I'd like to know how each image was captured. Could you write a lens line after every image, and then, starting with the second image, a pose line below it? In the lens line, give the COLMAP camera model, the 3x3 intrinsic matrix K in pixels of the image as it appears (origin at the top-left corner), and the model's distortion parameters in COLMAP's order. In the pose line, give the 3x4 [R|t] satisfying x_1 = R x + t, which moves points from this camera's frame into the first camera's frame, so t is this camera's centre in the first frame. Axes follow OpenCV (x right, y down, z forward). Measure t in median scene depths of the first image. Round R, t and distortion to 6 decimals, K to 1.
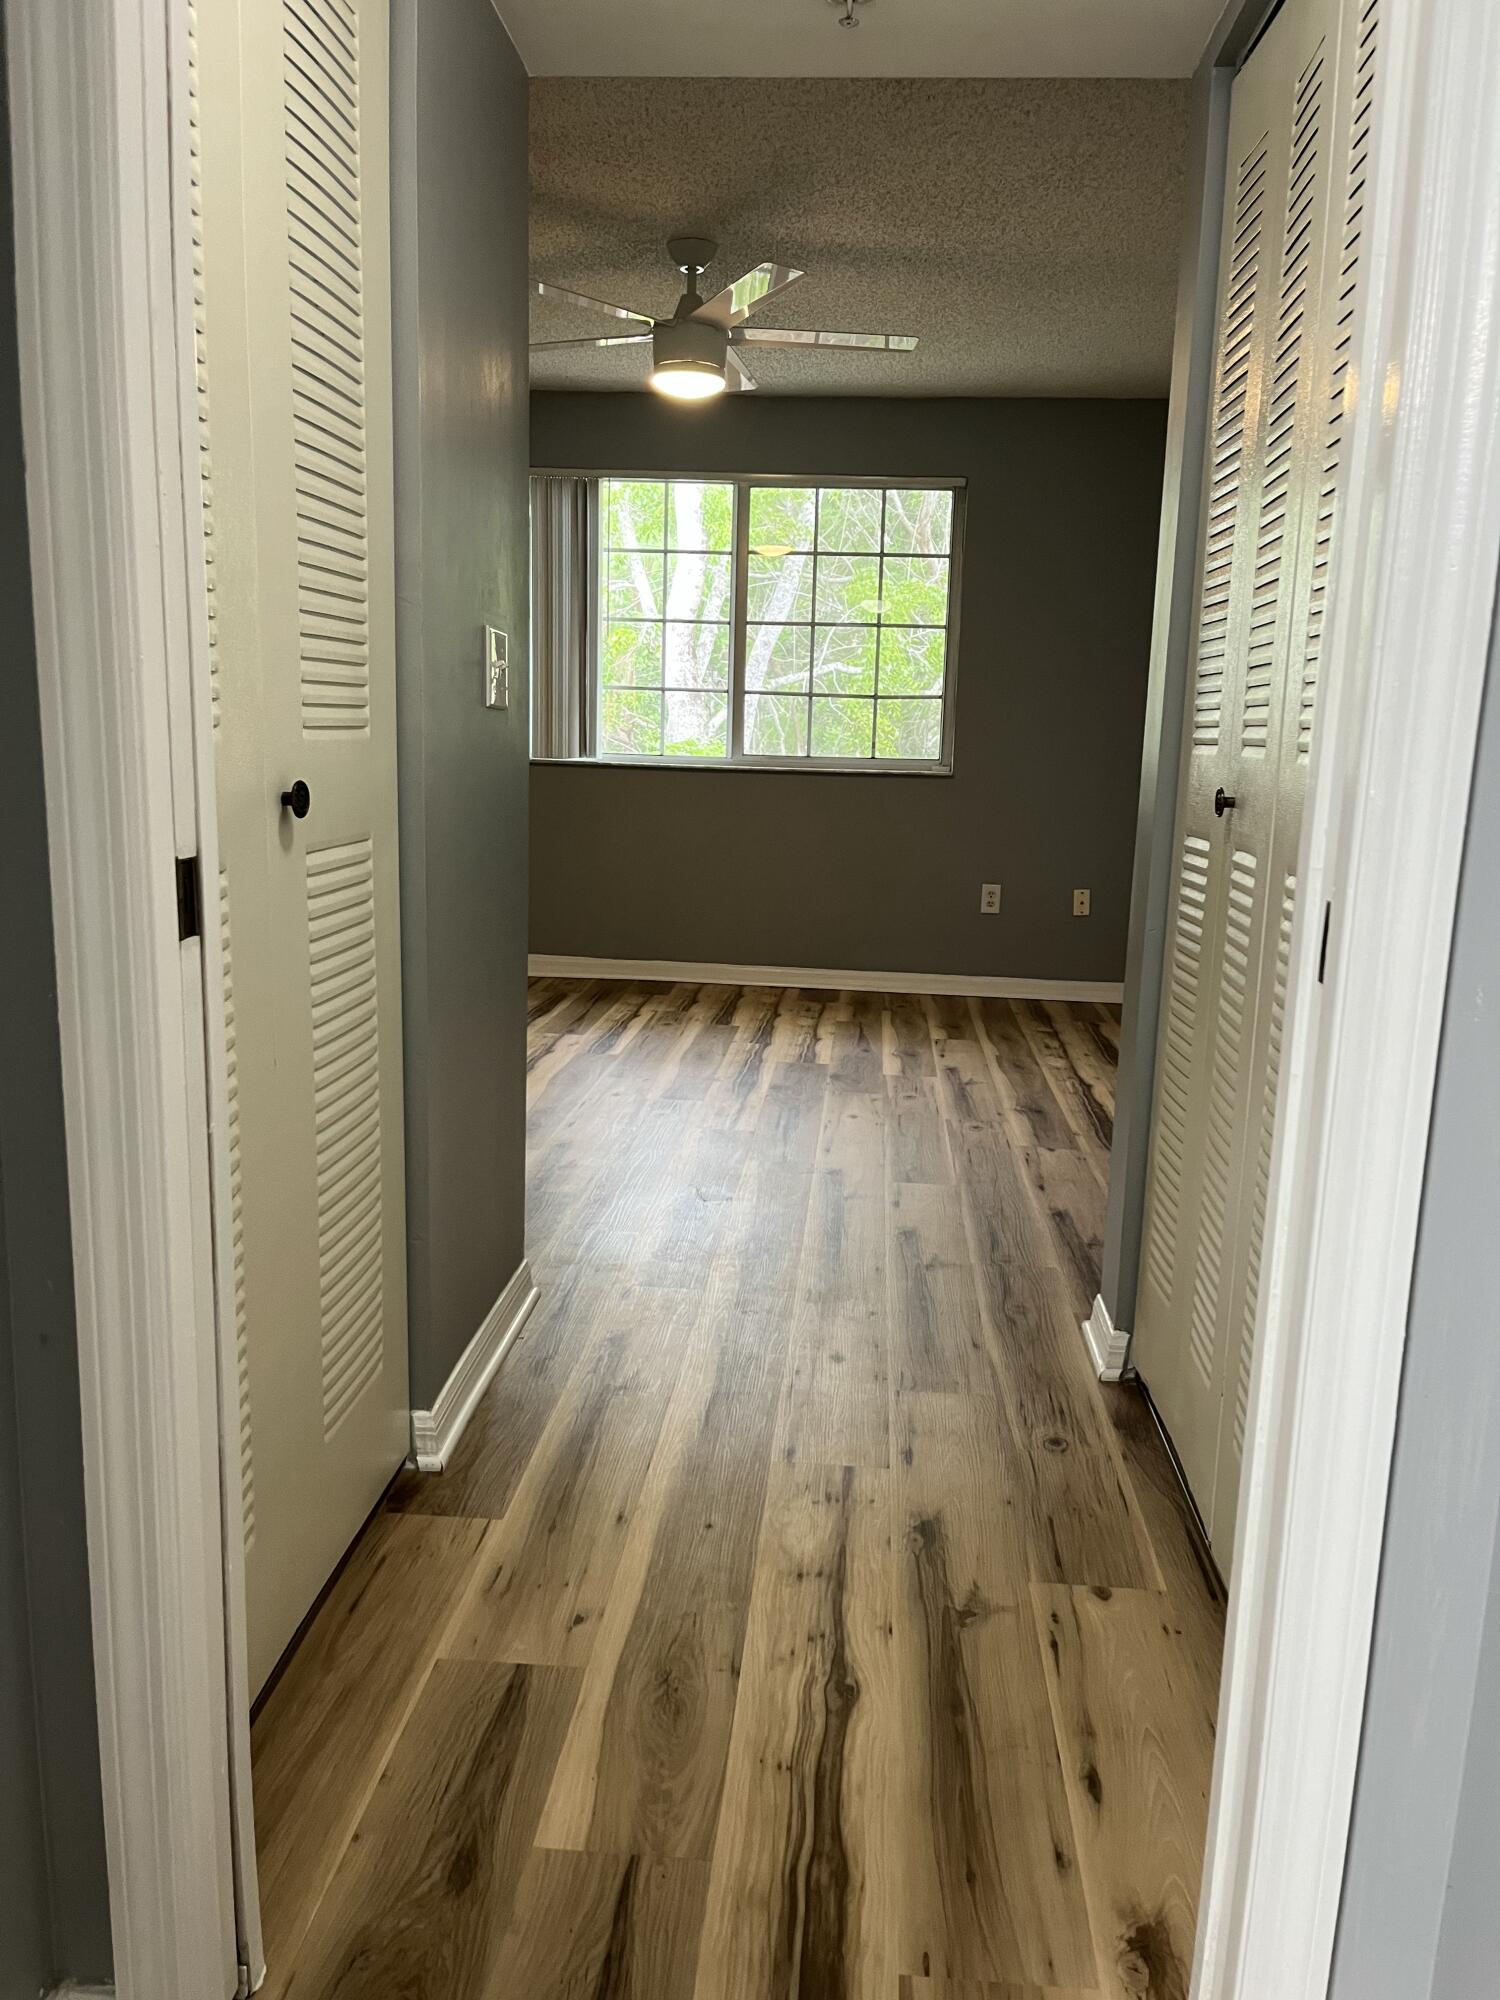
lens RADIAL K [[1516.9, 0, 750.0], [0, 1516.9, 1000.0], [0, 0, 1]] dist [0.073060, -0.075149]
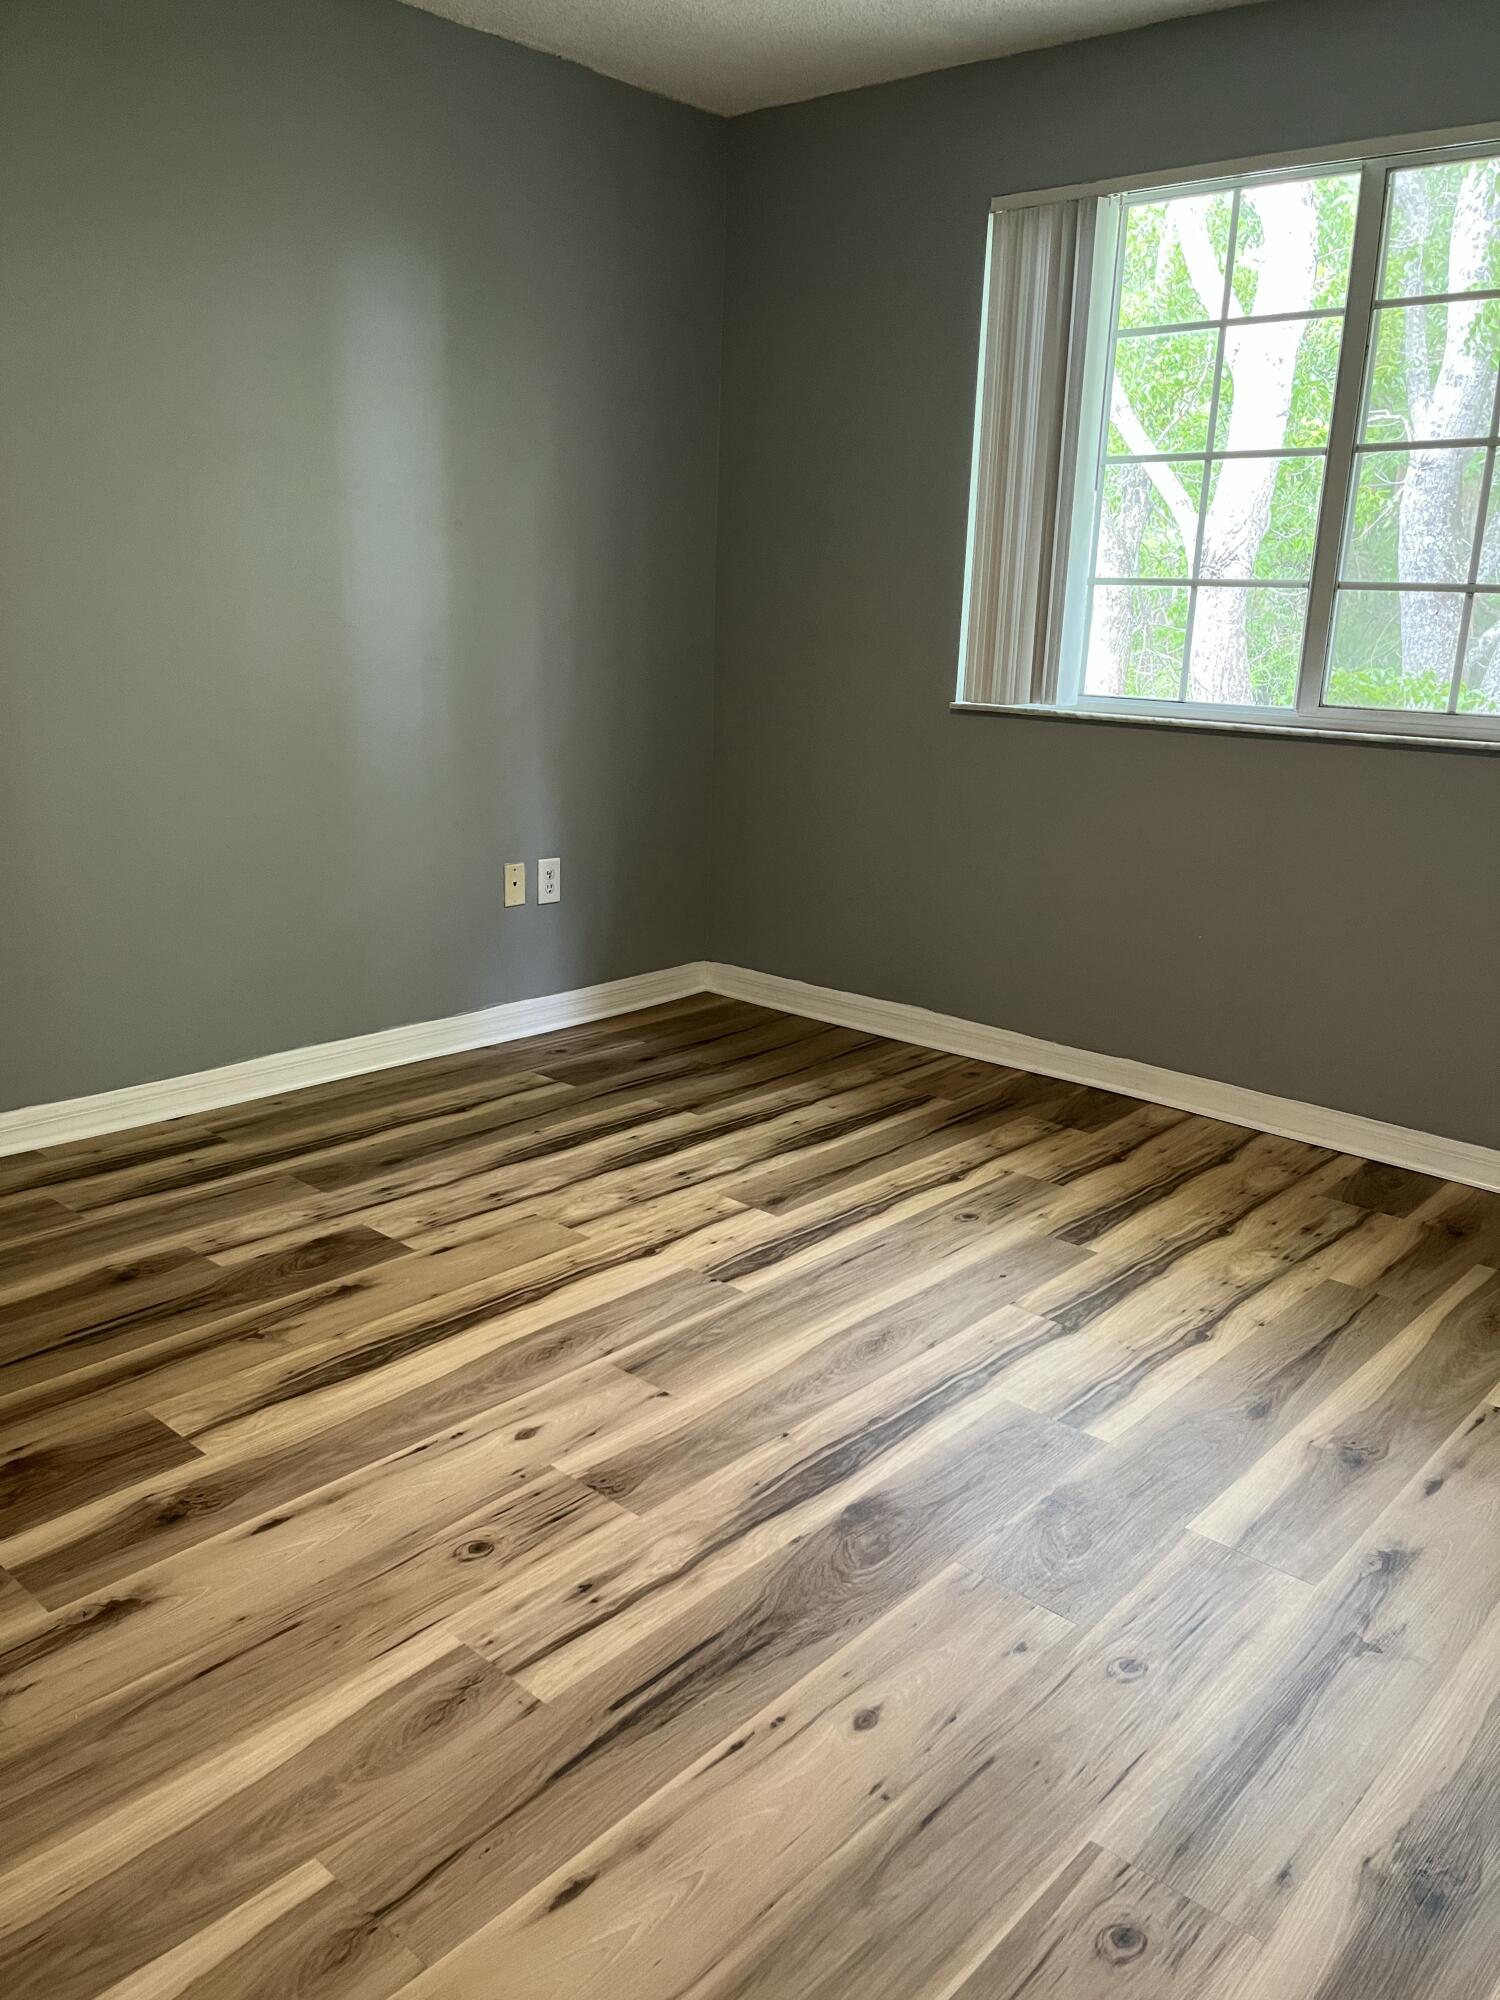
lens RADIAL K [[1516.9, 0, 750.0], [0, 1516.9, 1000.0], [0, 0, 1]] dist [0.073060, -0.075149]
pose [[0.808662, 0.148597, -0.569197, 0.153513], [-0.122688, 0.988896, 0.083862, -0.081954], [0.575338, 0.002018, 0.817914, 0.455566]]
